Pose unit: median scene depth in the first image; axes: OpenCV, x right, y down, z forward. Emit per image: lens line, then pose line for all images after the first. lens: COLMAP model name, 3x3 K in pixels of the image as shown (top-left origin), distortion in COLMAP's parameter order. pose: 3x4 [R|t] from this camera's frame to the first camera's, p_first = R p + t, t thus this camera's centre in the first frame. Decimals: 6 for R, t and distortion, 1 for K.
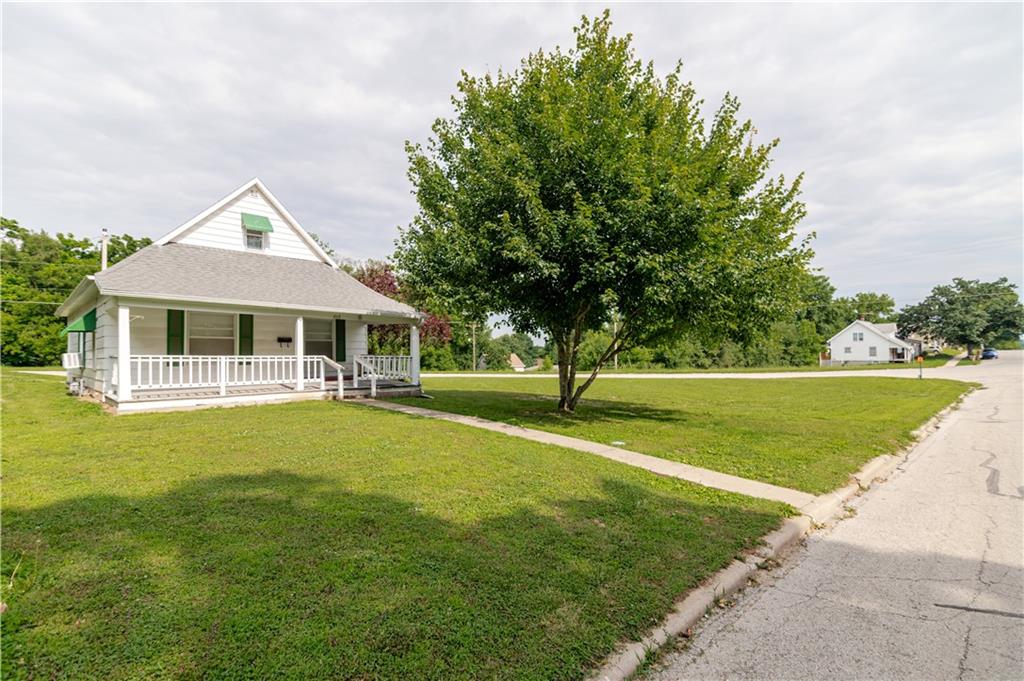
lens RADIAL K [[468.2, 0, 514.7], [0, 468.2, 342.0], [0, 0, 1]] dist [0.020161, 0.000208]
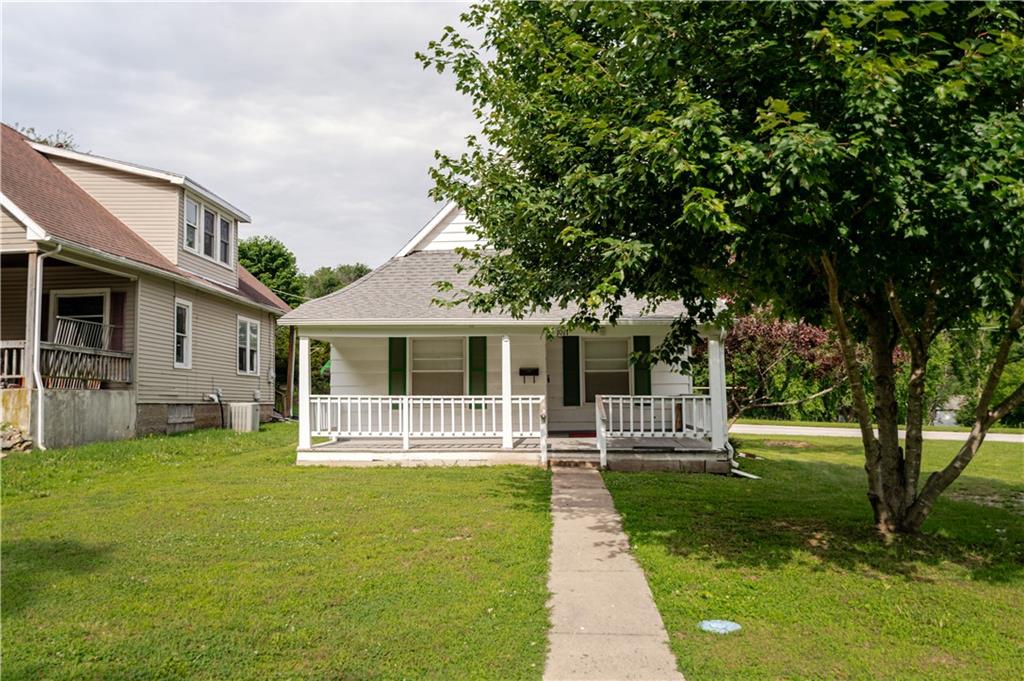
lens RADIAL K [[788.5, 0, 512.0], [0, 788.5, 340.5], [0, 0, 1]] dist [0.003836, 0.000289]
pose [[0.655453, -0.056960, -0.753085, 0.351949], [0.023598, 0.998210, -0.054961, 0.012665], [0.754867, 0.018253, 0.655624, 0.267620]]
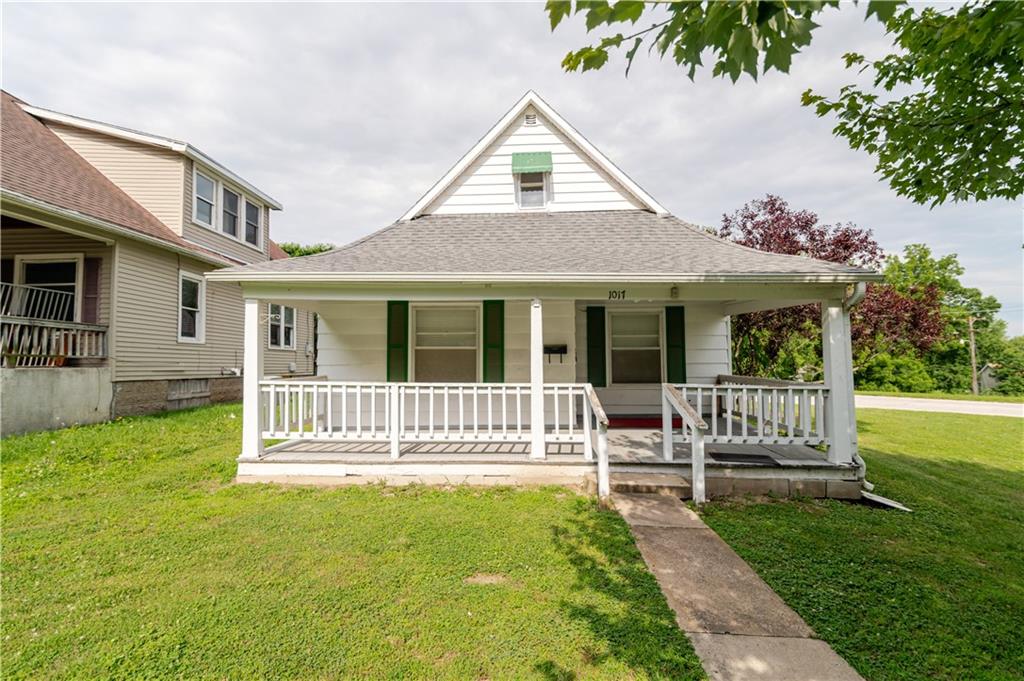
lens RADIAL K [[468.2, 0, 514.7], [0, 468.2, 342.0], [0, 0, 1]] dist [0.020161, 0.000208]
pose [[0.669973, -0.030422, -0.741762, -0.119176], [0.018225, 0.999533, -0.024533, -0.000389], [0.742162, 0.002918, 0.670214, 0.629414]]
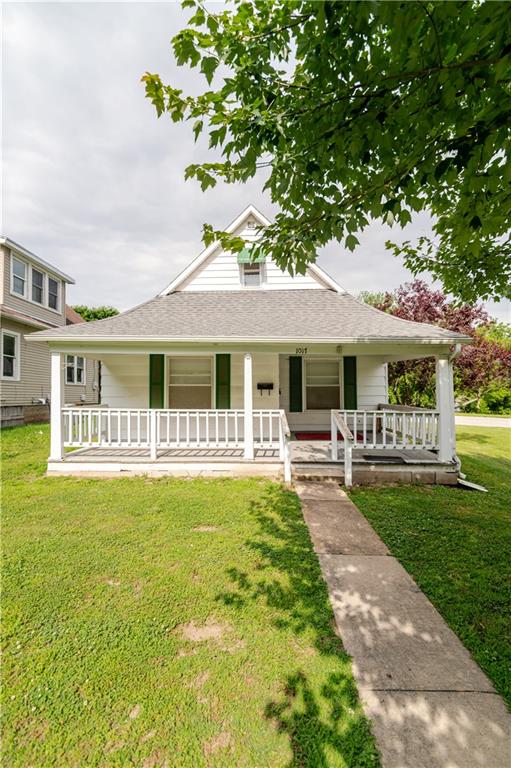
lens RADIAL K [[350.7, 0, 257.0], [0, 350.7, 382.5], [0, 0, 1]] dist [0.018777, 0.000726]
pose [[0.684307, -0.020524, -0.728905, -0.063303], [0.016929, 0.999782, -0.012258, -0.003916], [0.728997, -0.003952, 0.684505, 0.609994]]
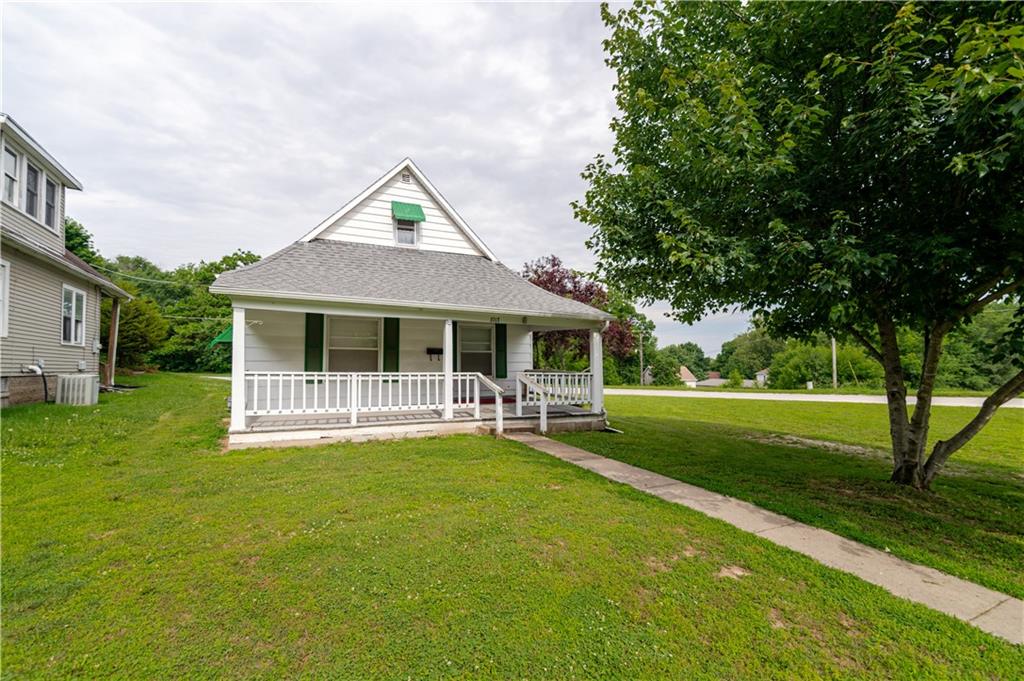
lens RADIAL K [[464.5, 0, 514.0], [0, 464.5, 342.8], [0, 0, 1]] dist [0.018339, 0.000148]
pose [[0.944120, -0.009942, -0.329452, -0.109174], [0.002386, 0.999725, -0.023333, -0.000099], [0.329594, 0.021243, 0.943884, 0.318002]]
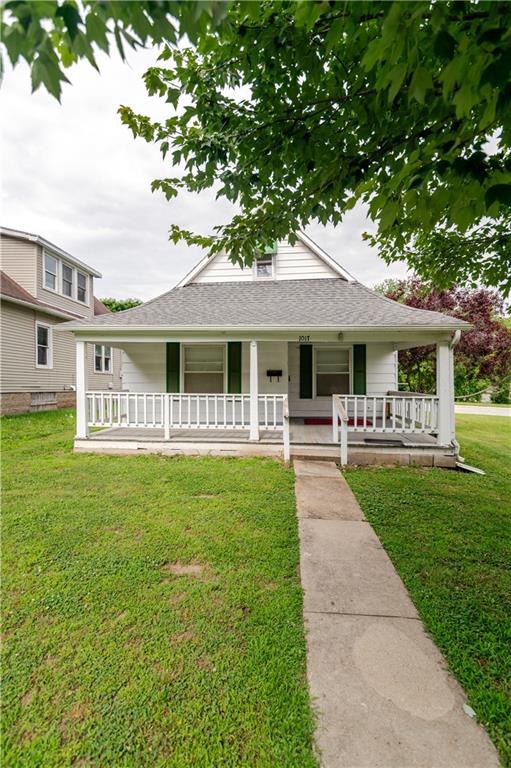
lens RADIAL K [[348.4, 0, 256.9], [0, 348.4, 384.8], [0, 0, 1]] dist [0.018339, 0.000148]
pose [[0.629759, 0.006281, -0.776765, -0.024263], [0.014723, 0.999691, 0.020020, 0.003714], [0.776651, -0.024044, 0.629472, 0.613827]]
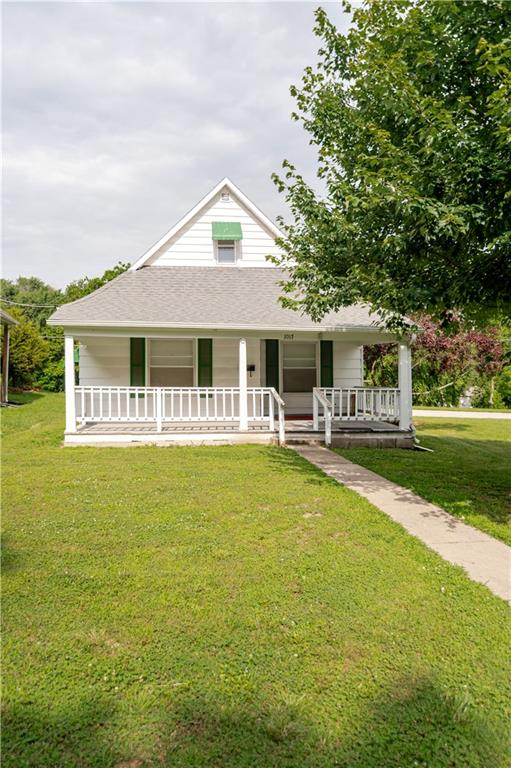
lens RADIAL K [[591.4, 0, 255.5], [0, 591.4, 384.0], [0, 0, 1]] dist [0.003836, 0.000289]
pose [[0.787996, 0.000181, -0.615681, 0.167889], [0.014053, 0.999734, 0.018280, 0.005067], [0.615521, -0.023057, 0.787783, 0.205506]]
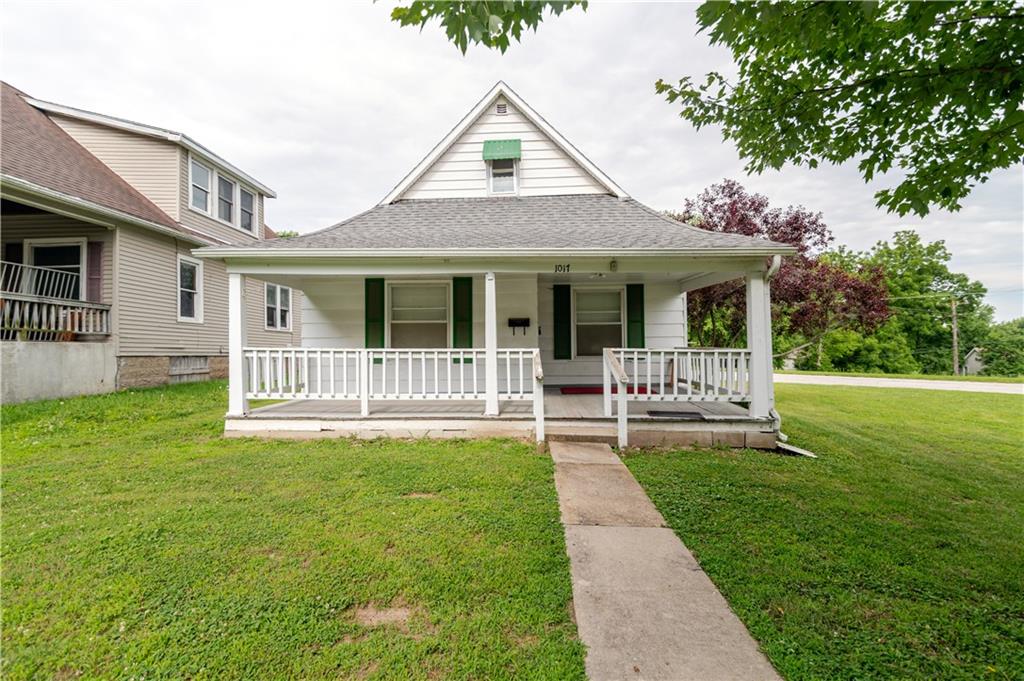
lens RADIAL K [[460.2, 0, 514.0], [0, 460.2, 342.0], [0, 0, 1]] dist [0.019072, -0.000199]
pose [[0.665950, -0.013888, -0.745867, -0.057732], [0.021688, 0.999765, 0.000748, 0.021062], [0.745681, -0.016674, 0.666095, 0.636333]]
